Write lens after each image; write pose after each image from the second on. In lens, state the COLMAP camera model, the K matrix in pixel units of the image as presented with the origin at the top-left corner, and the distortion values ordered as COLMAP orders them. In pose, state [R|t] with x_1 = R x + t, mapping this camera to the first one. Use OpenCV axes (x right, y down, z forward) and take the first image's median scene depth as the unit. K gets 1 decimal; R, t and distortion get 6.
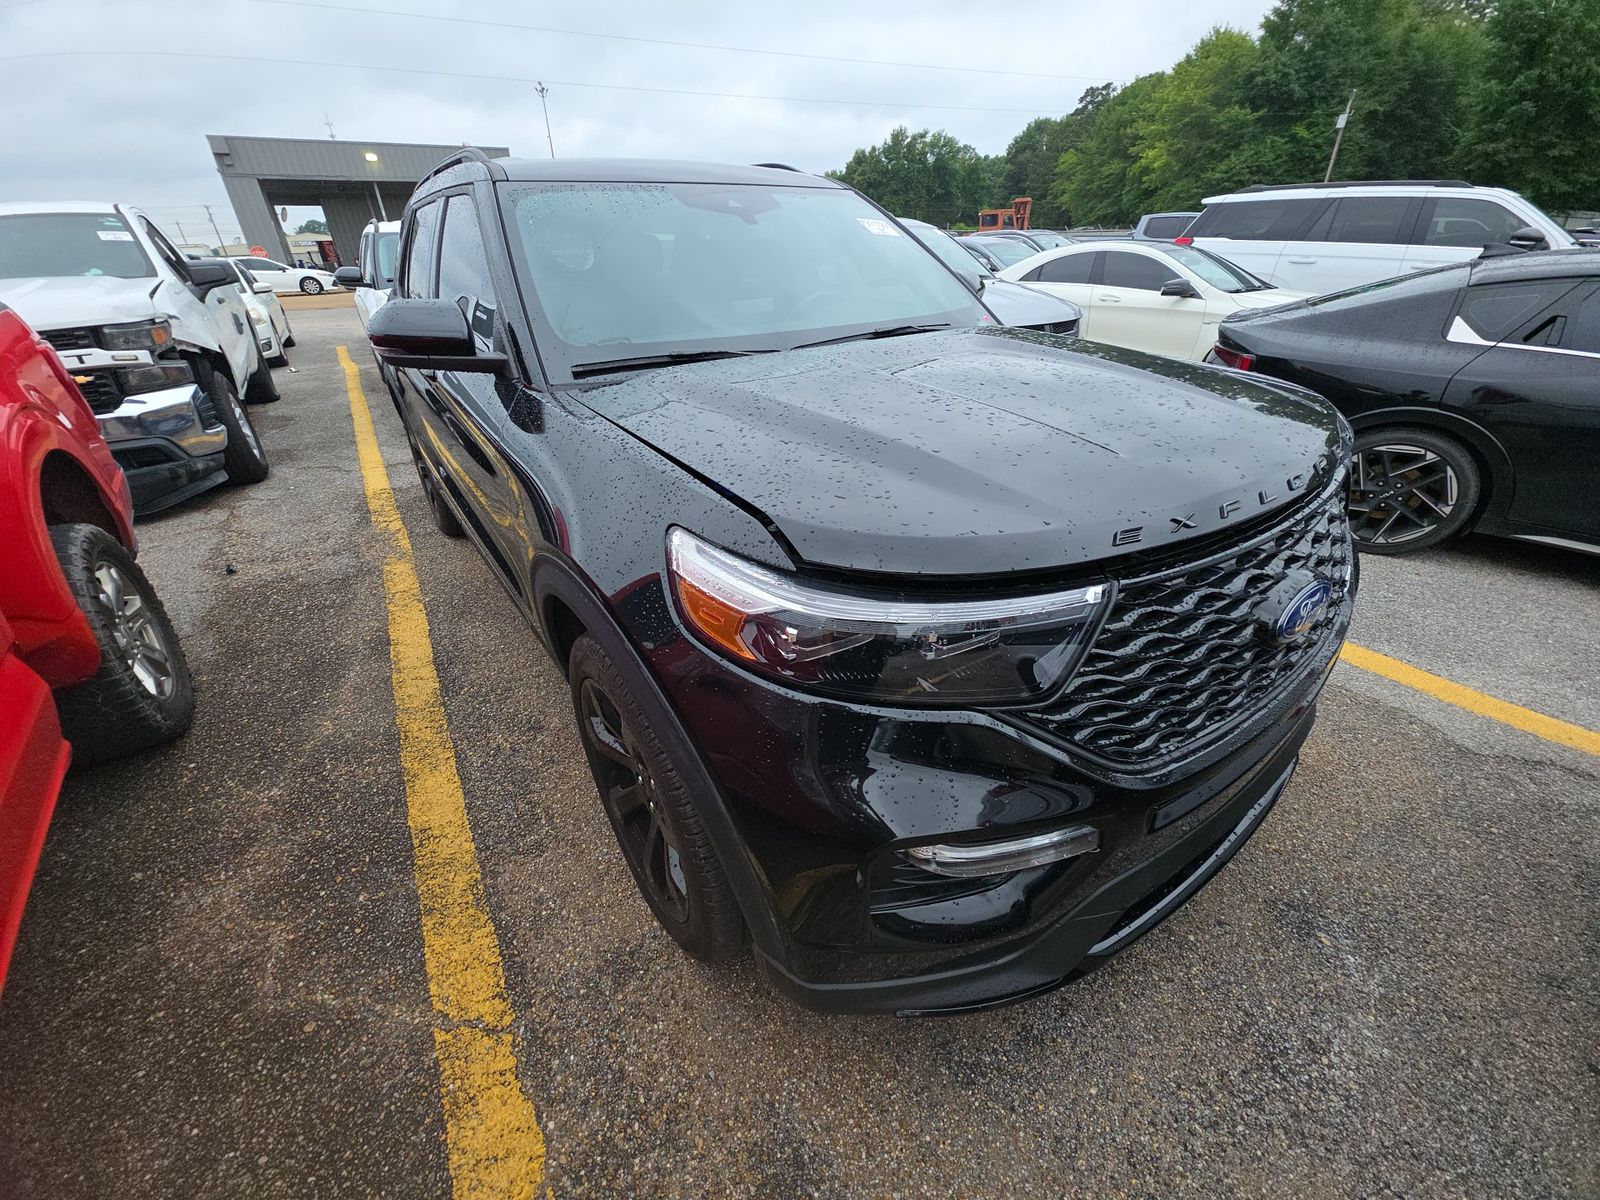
lens RADIAL K [[630.6, 0, 811.1], [0, 630.6, 594.8], [0, 0, 1]] dist [0.008846, -0.008457]
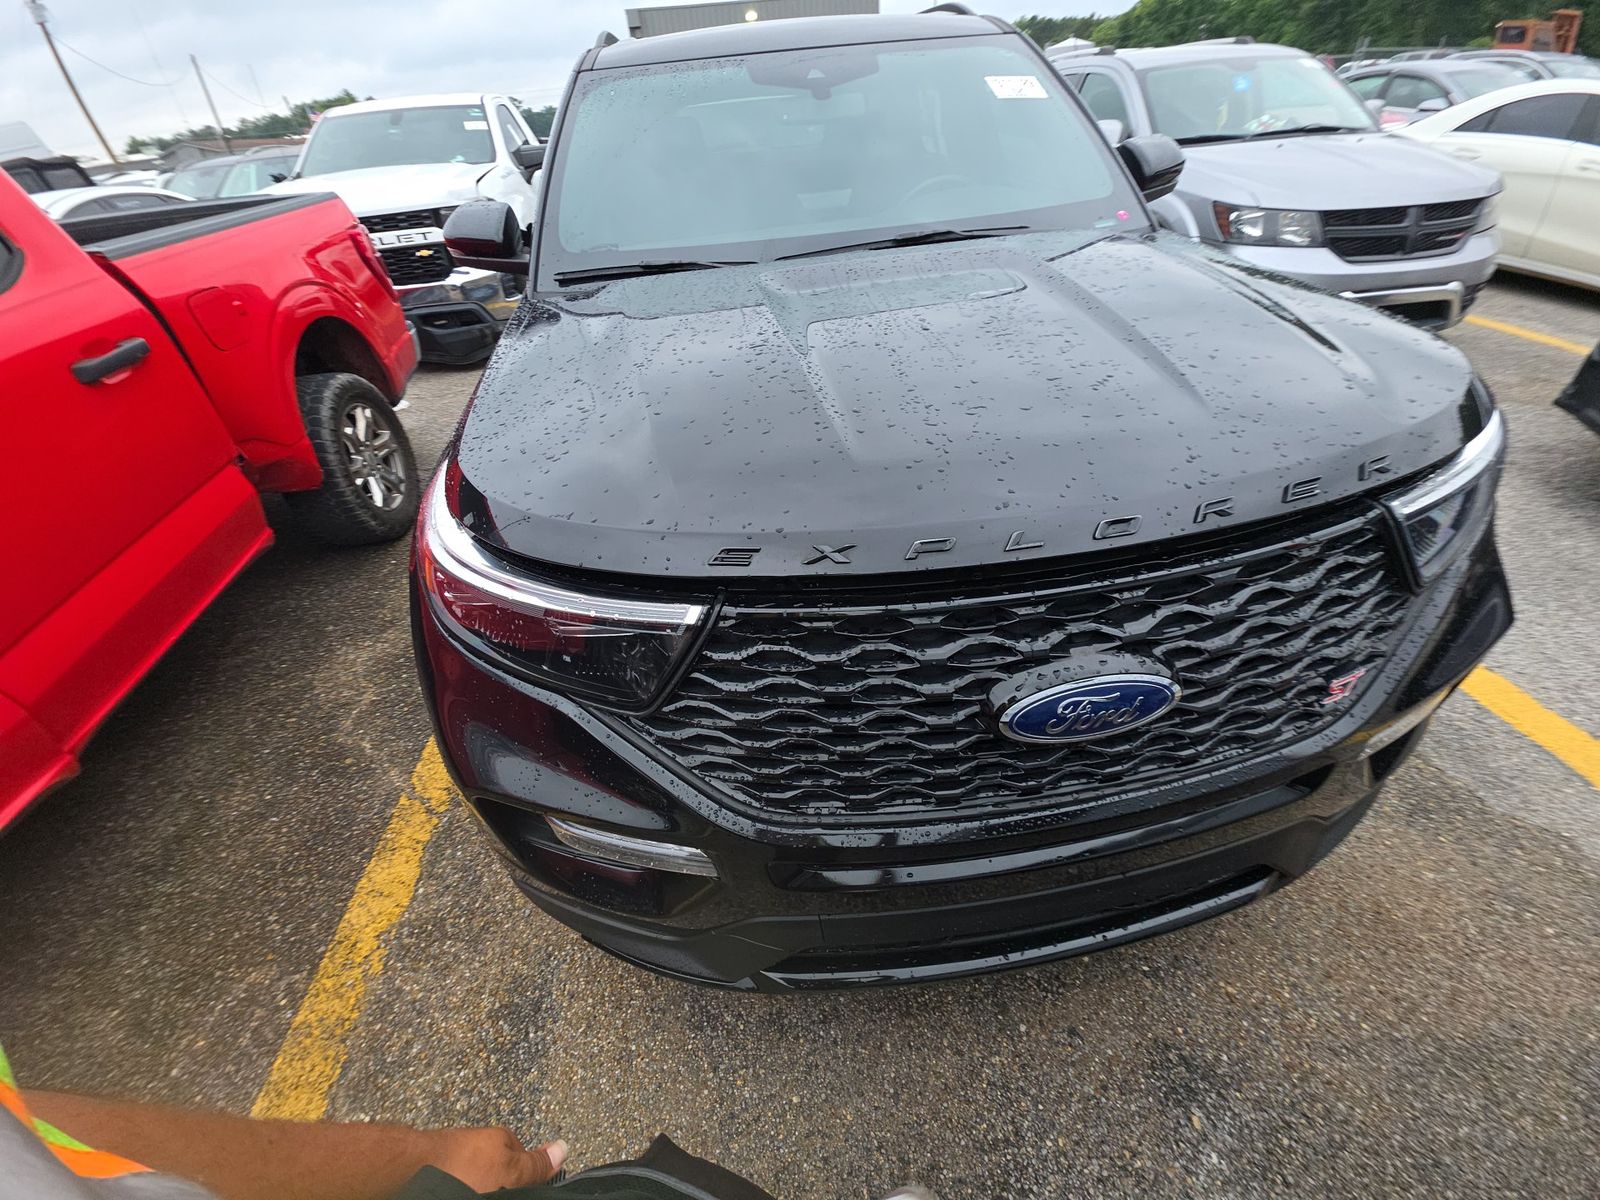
lens RADIAL K [[638.1, 0, 800.0], [0, 638.1, 600.0], [0, 0, 1]] dist [-0.003548, -0.000594]
pose [[0.883551, 0.247751, -0.397439, 0.387406], [-0.178641, 0.962744, 0.203006, -0.093137], [0.432926, -0.108367, 0.894892, 0.123353]]
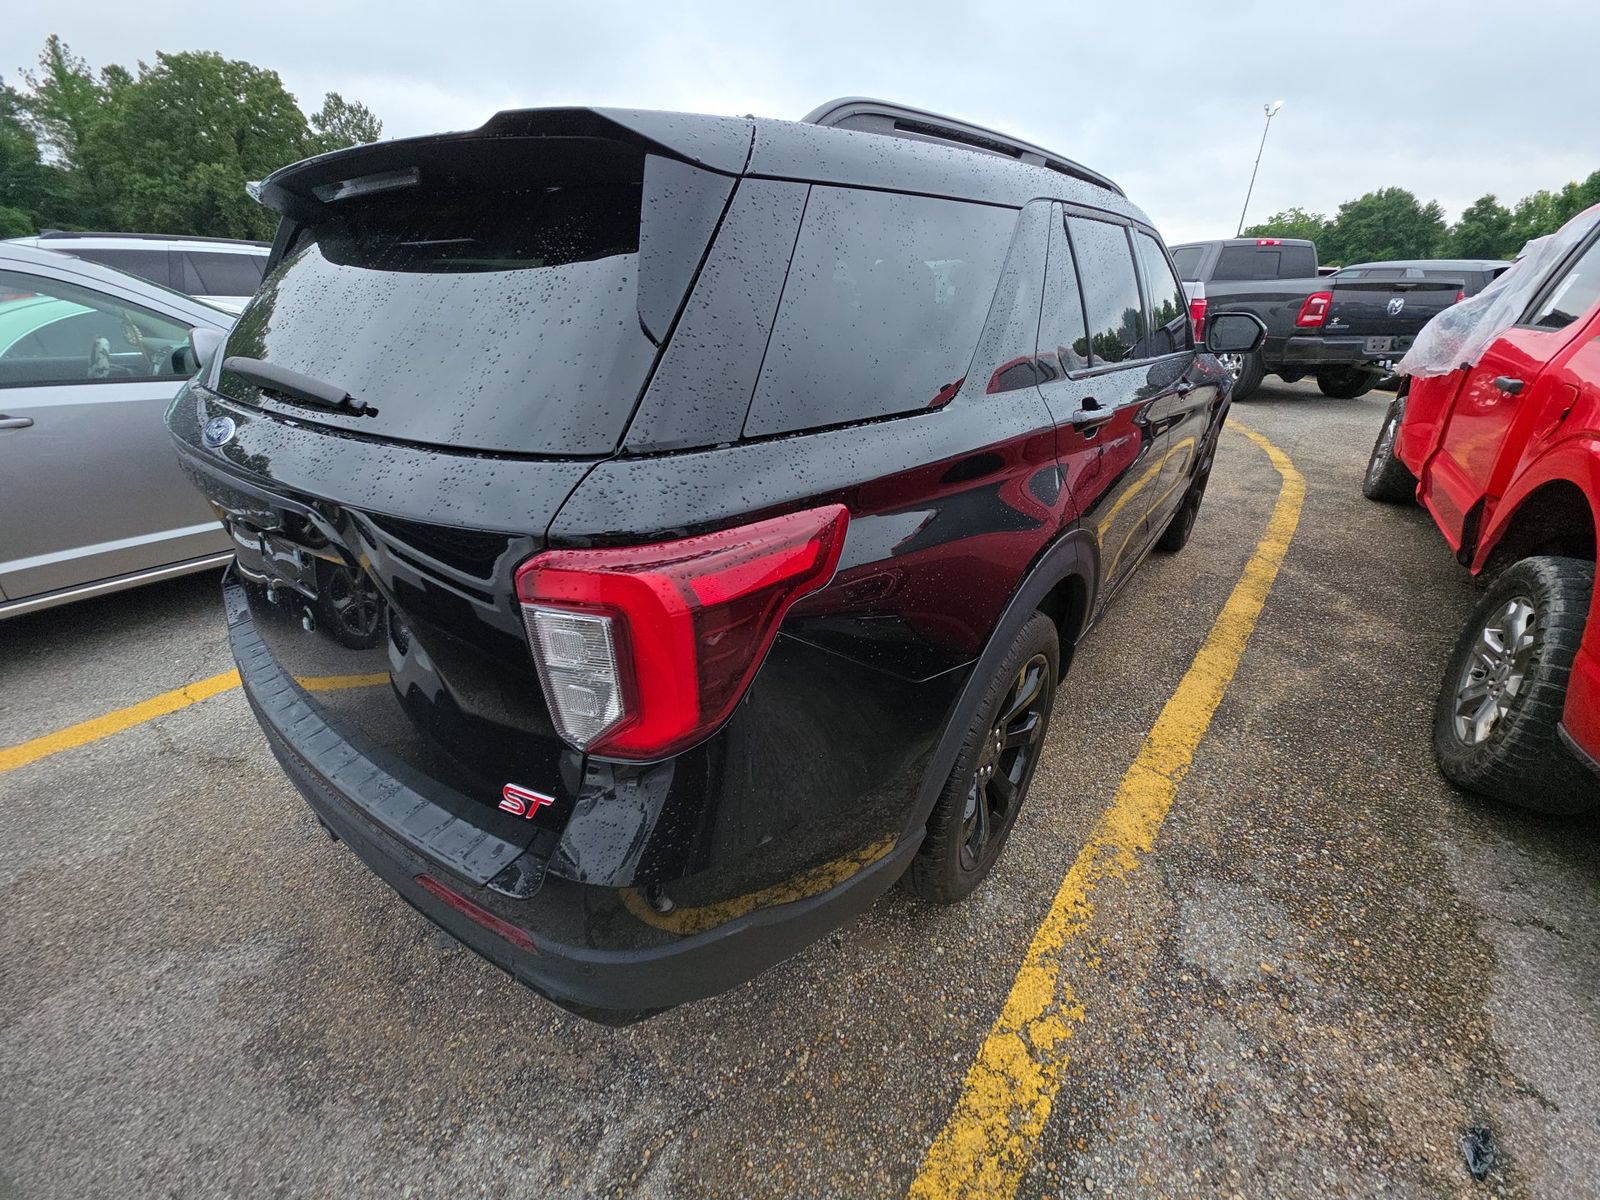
lens RADIAL K [[626.4, 0, 819.7], [0, 626.4, 595.4], [0, 0, 1]] dist [0.006617, -0.007885]
pose [[-0.296523, -0.407937, 0.863517, -1.536514], [0.466834, 0.726882, 0.503695, -0.944932], [-0.833151, 0.552476, -0.025099, 1.797773]]
